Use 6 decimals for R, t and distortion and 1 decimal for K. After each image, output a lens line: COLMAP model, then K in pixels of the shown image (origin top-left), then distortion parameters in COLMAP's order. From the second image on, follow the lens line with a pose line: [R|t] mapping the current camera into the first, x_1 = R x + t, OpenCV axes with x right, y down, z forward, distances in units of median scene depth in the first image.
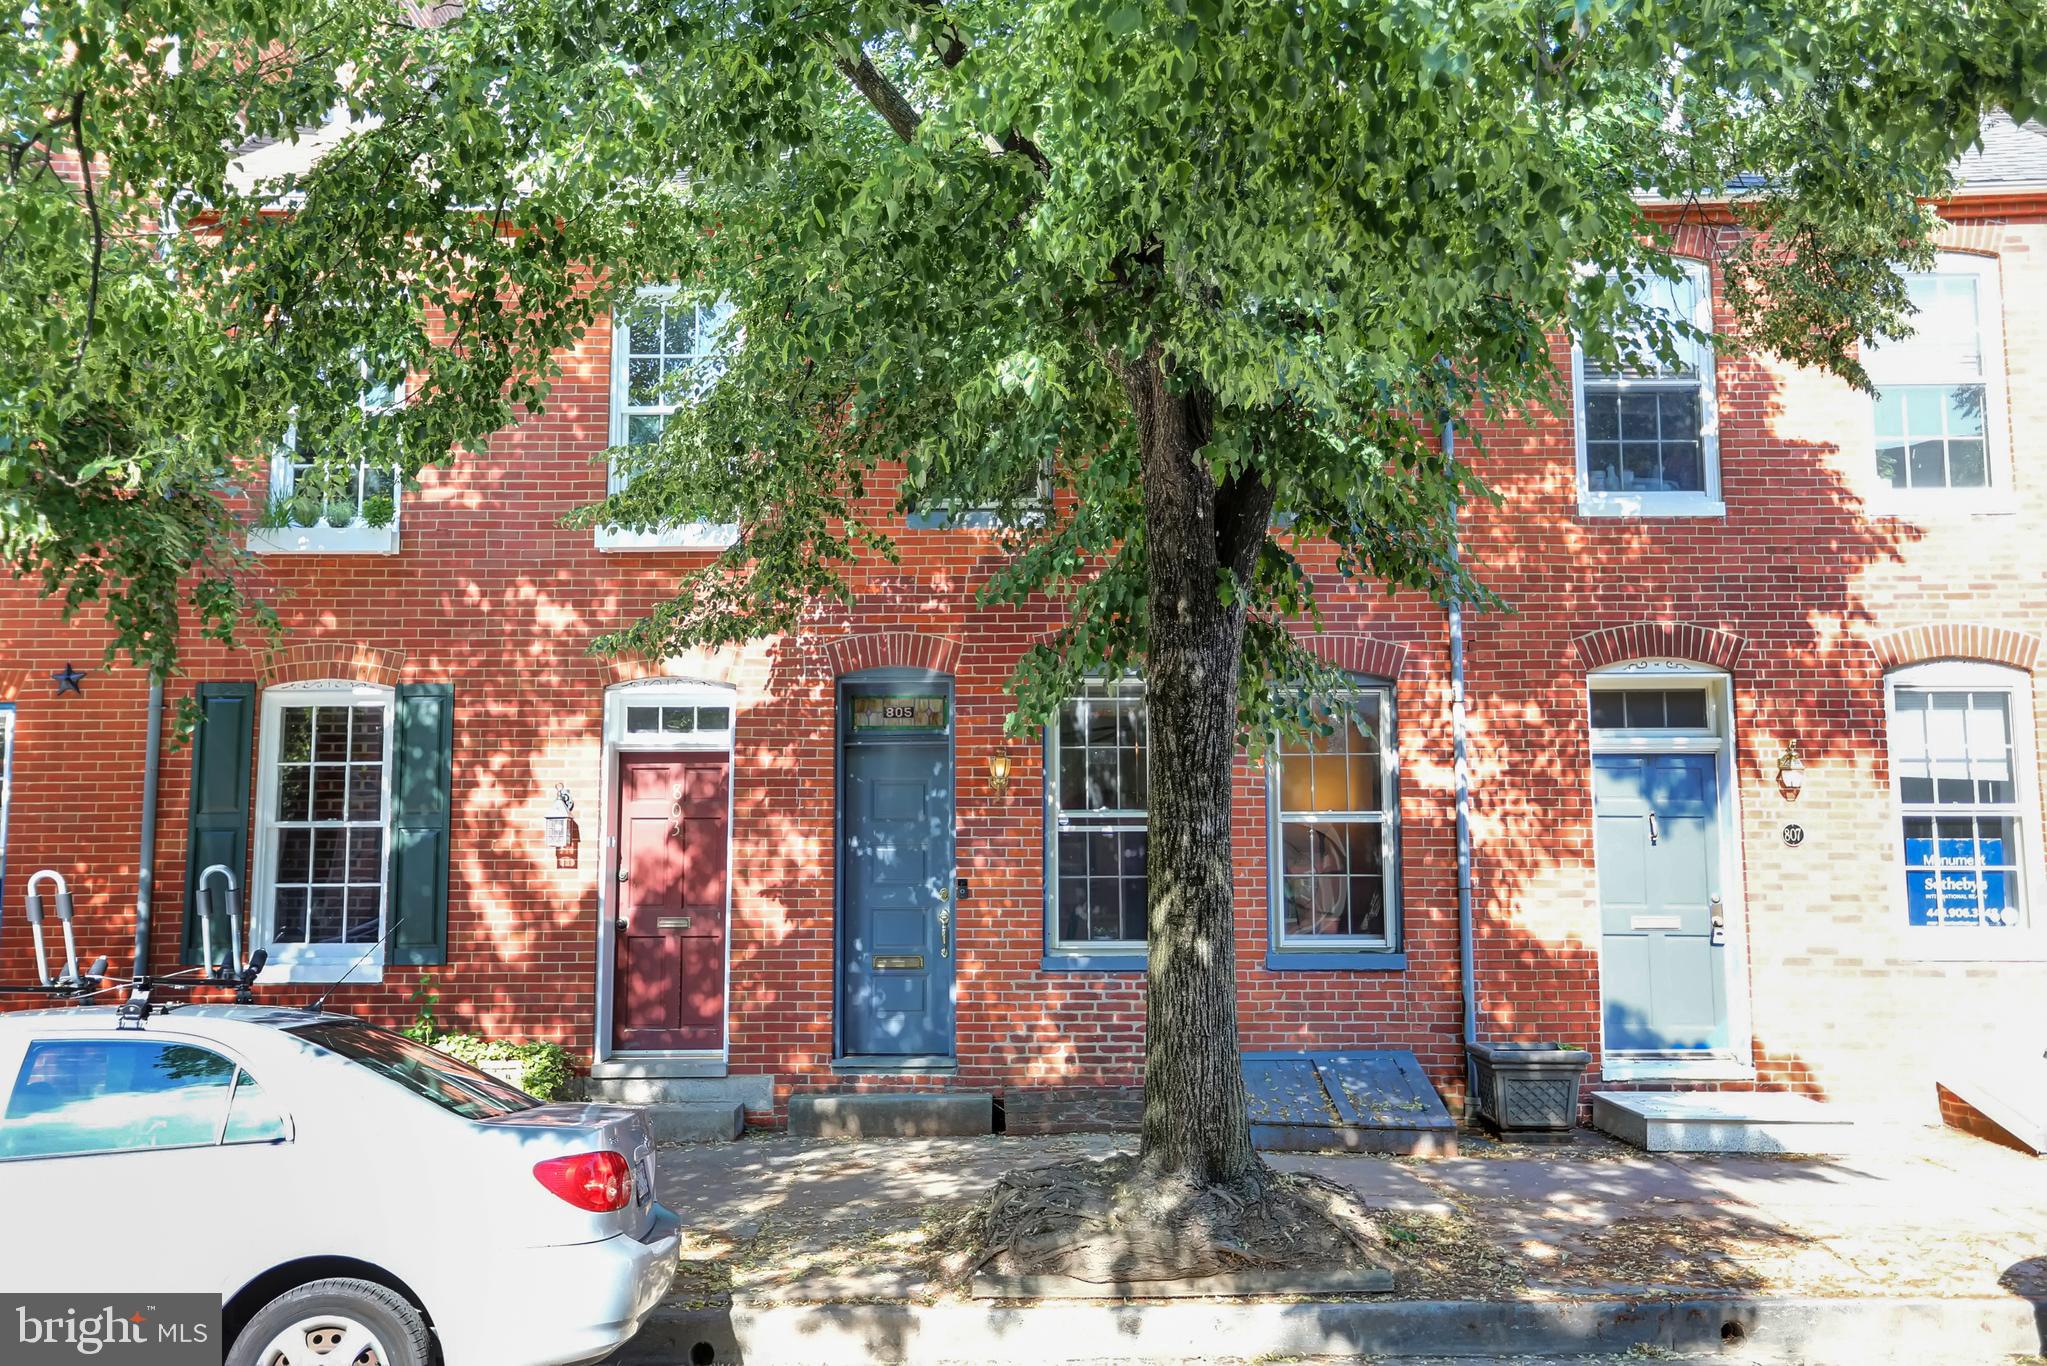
lens RADIAL K [[1827.5, 0, 1093.8], [0, 1827.5, 719.2], [0, 0, 1]] dist [0.114154, -0.650708]
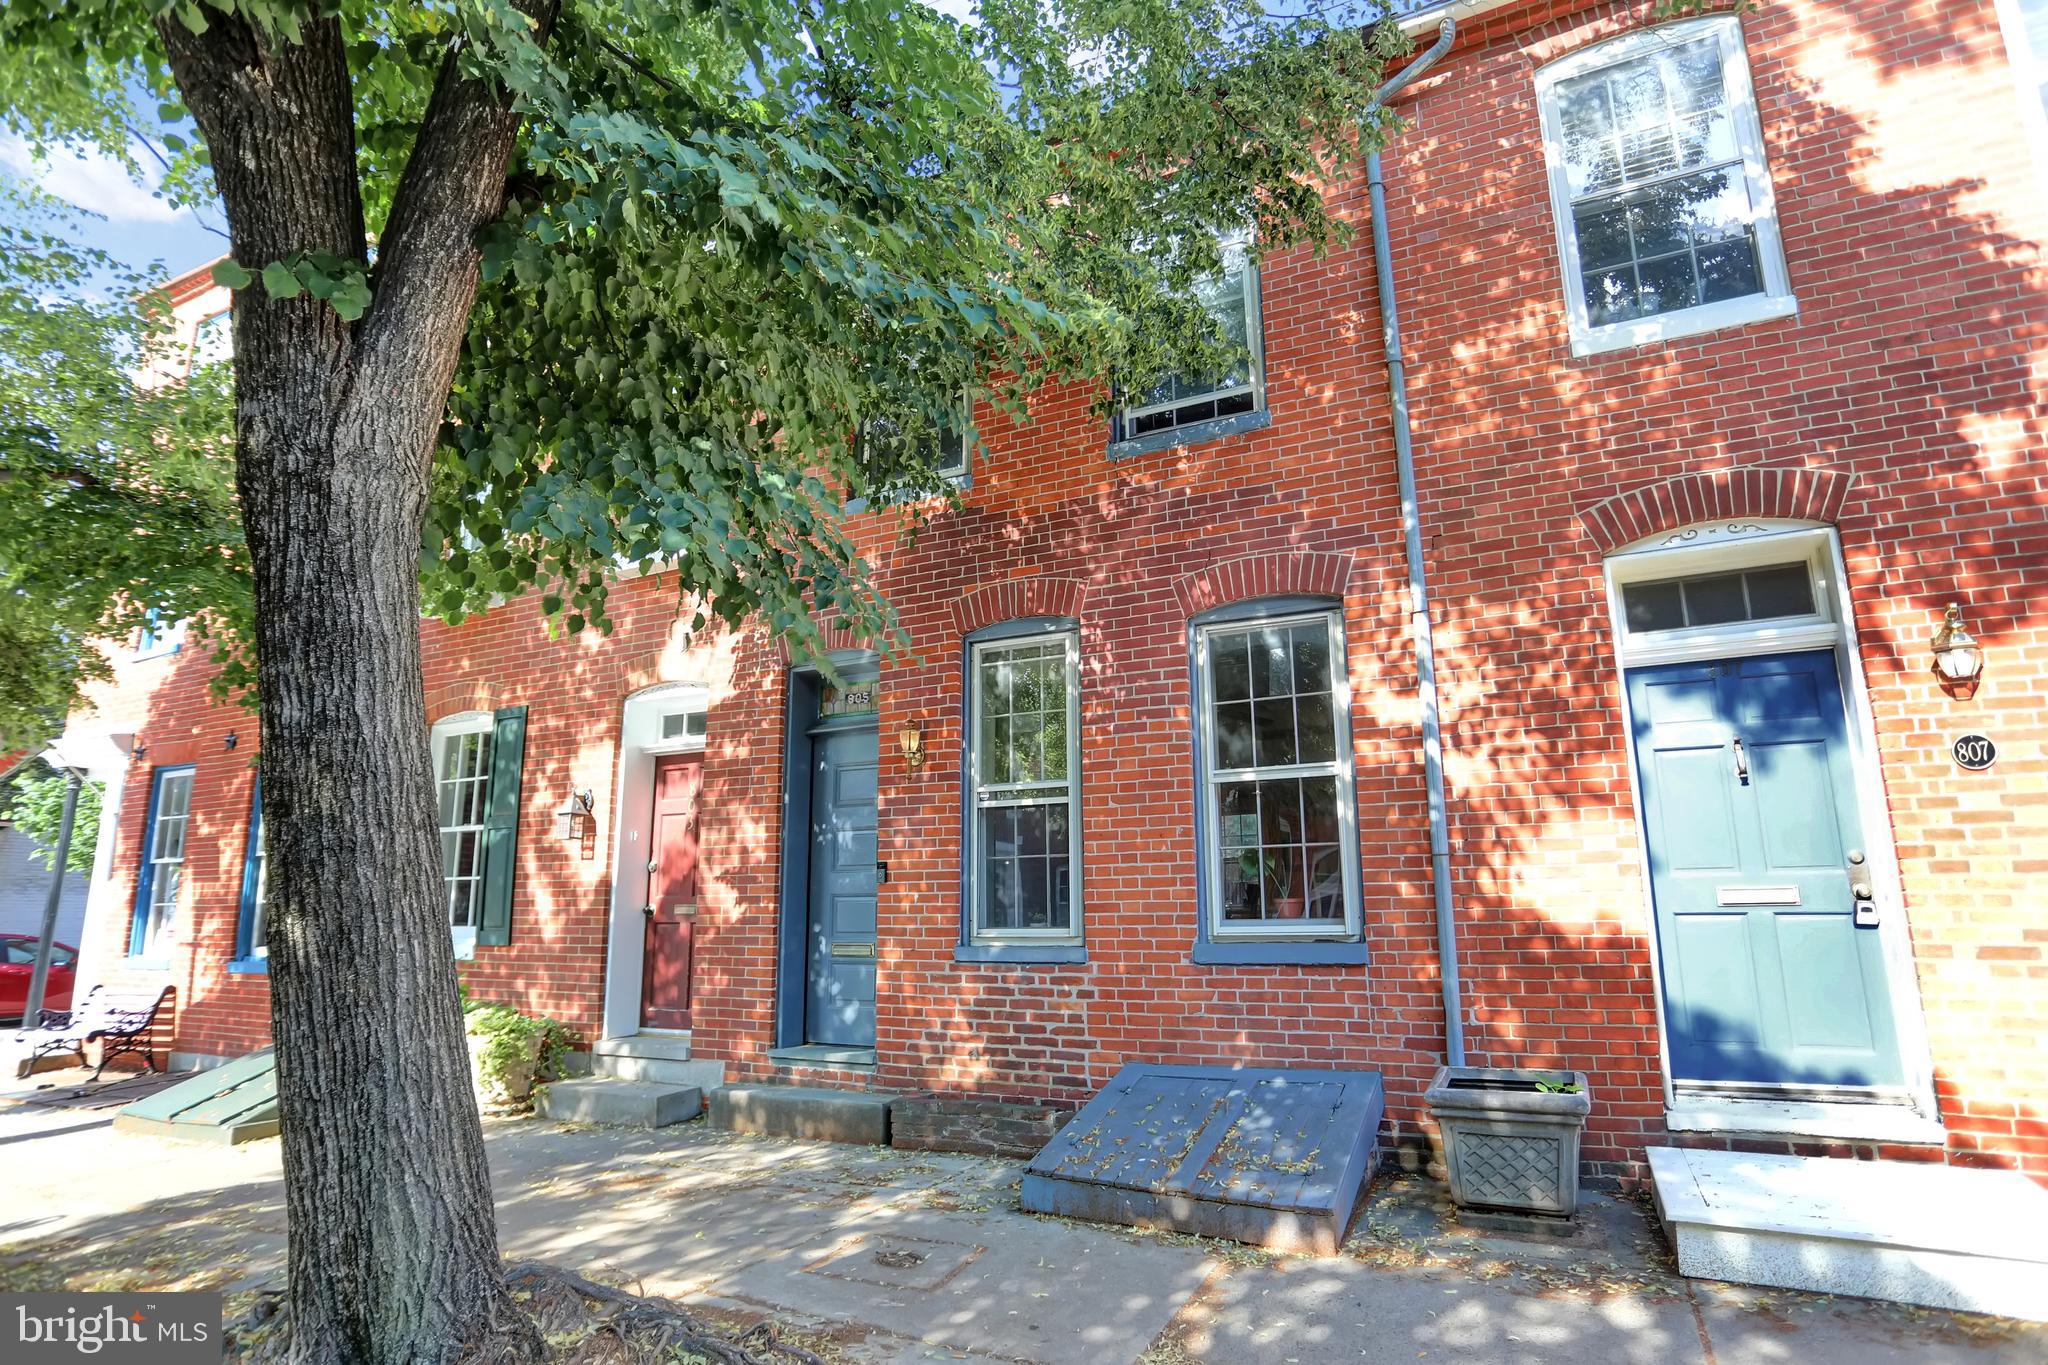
lens RADIAL K [[1117.9, 0, 1024.0], [0, 1117.9, 682.5], [0, 0, 1]] dist [-0.069030, 0.022714]
pose [[0.885736, -0.099586, -0.453381, 0.260211], [0.055157, 0.992375, -0.110222, 0.062477], [0.460901, 0.072620, 0.884475, 0.513334]]
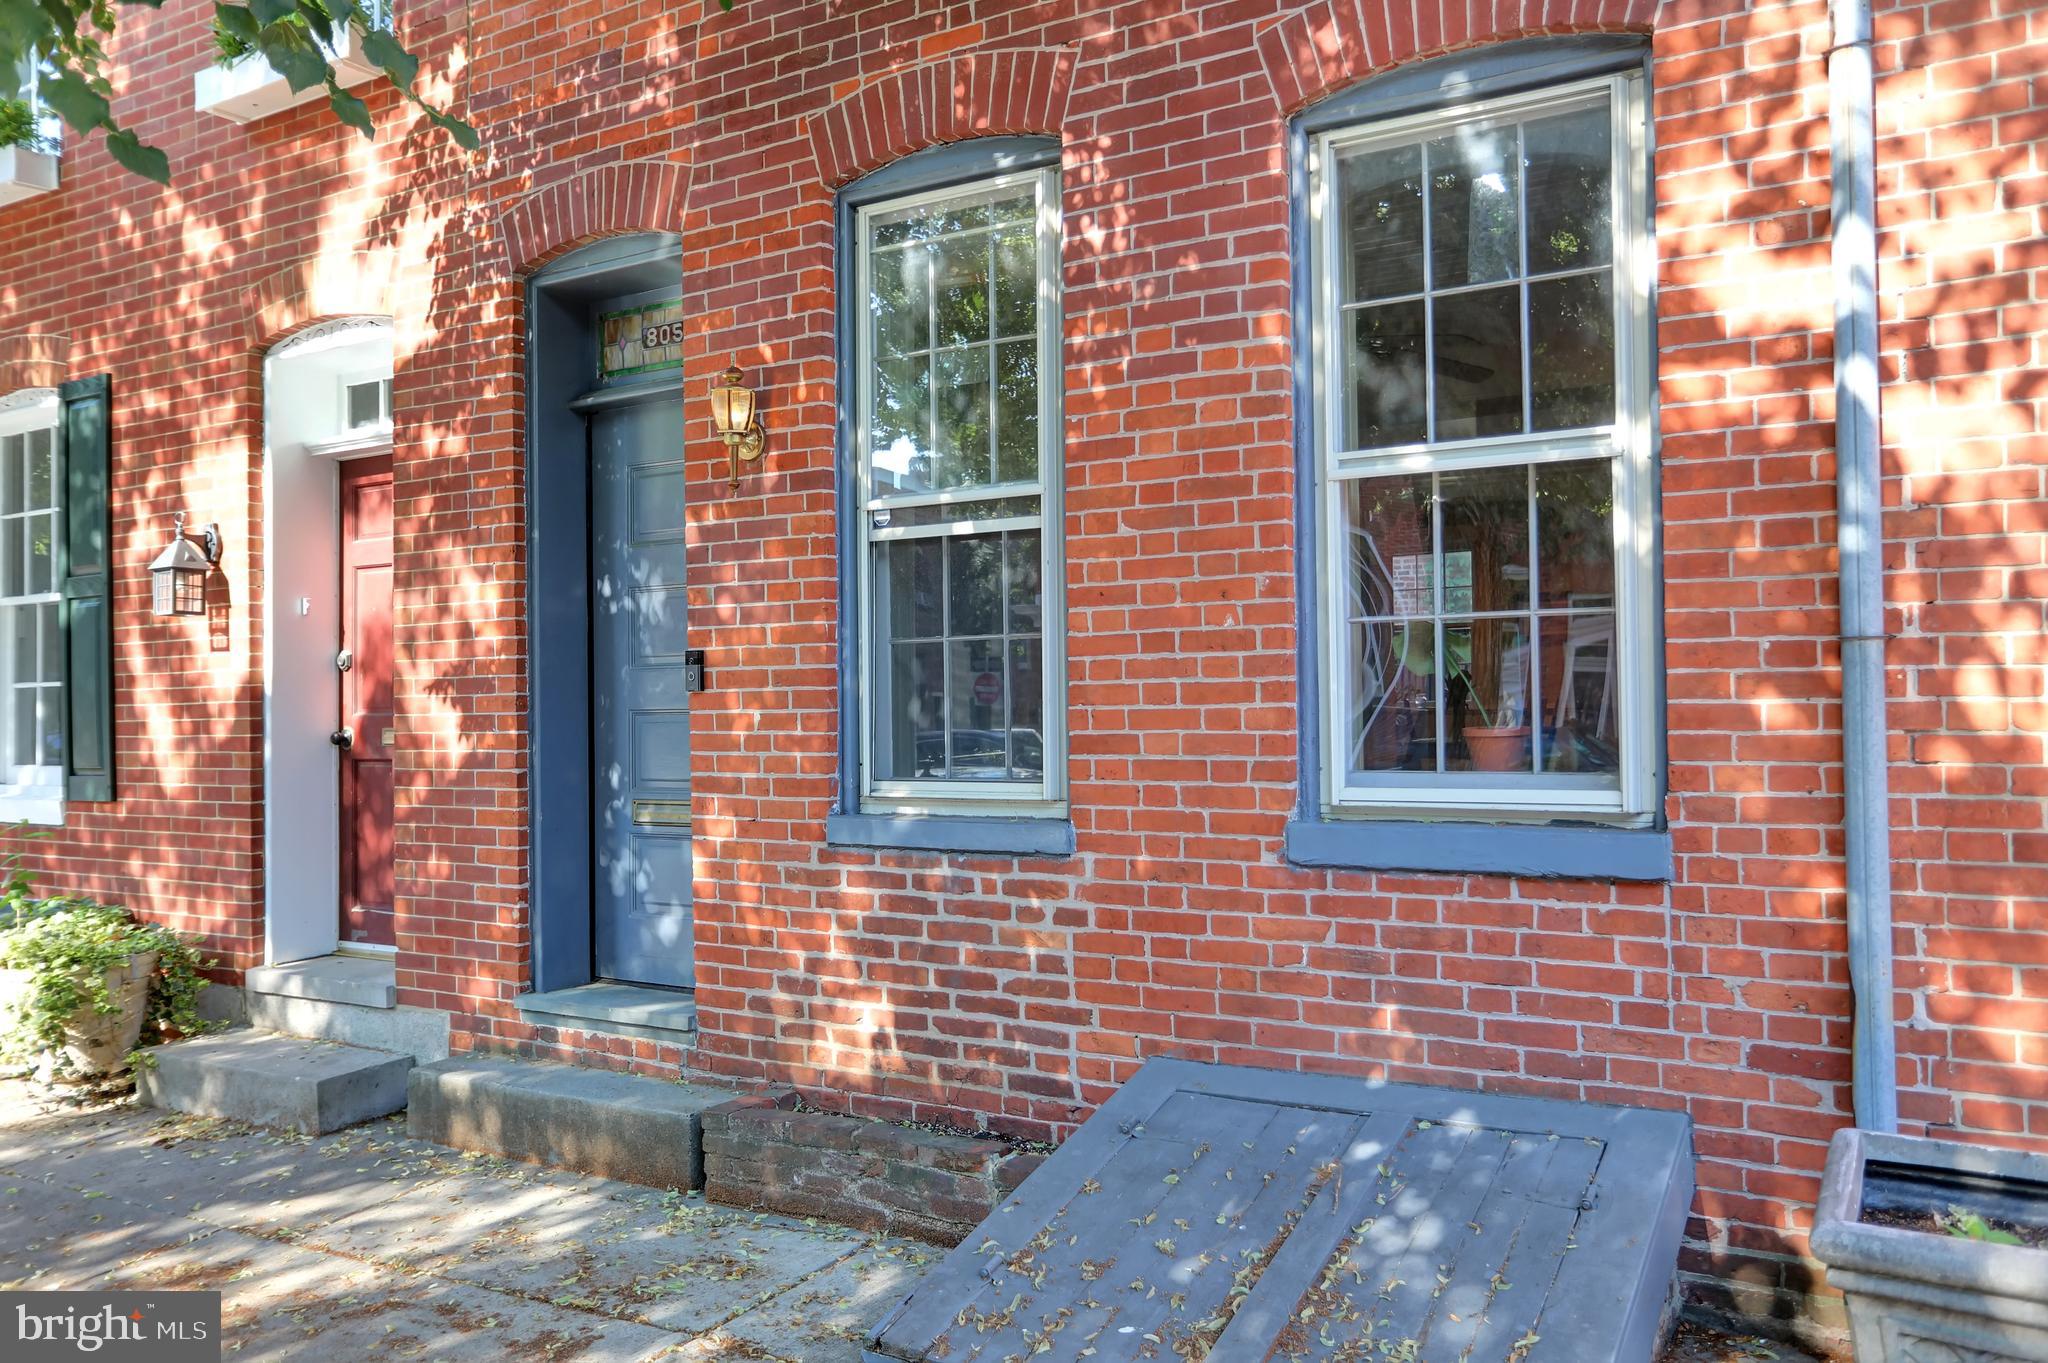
lens RADIAL K [[1581.3, 0, 1024.0], [0, 1581.3, 681.5], [0, 0, 1]] dist [-0.054270, 0.122604]
pose [[0.844555, -0.016546, -0.535214, 0.222524], [0.070593, 0.994239, 0.080658, 0.067415], [0.530796, -0.105902, 0.840857, 0.687591]]
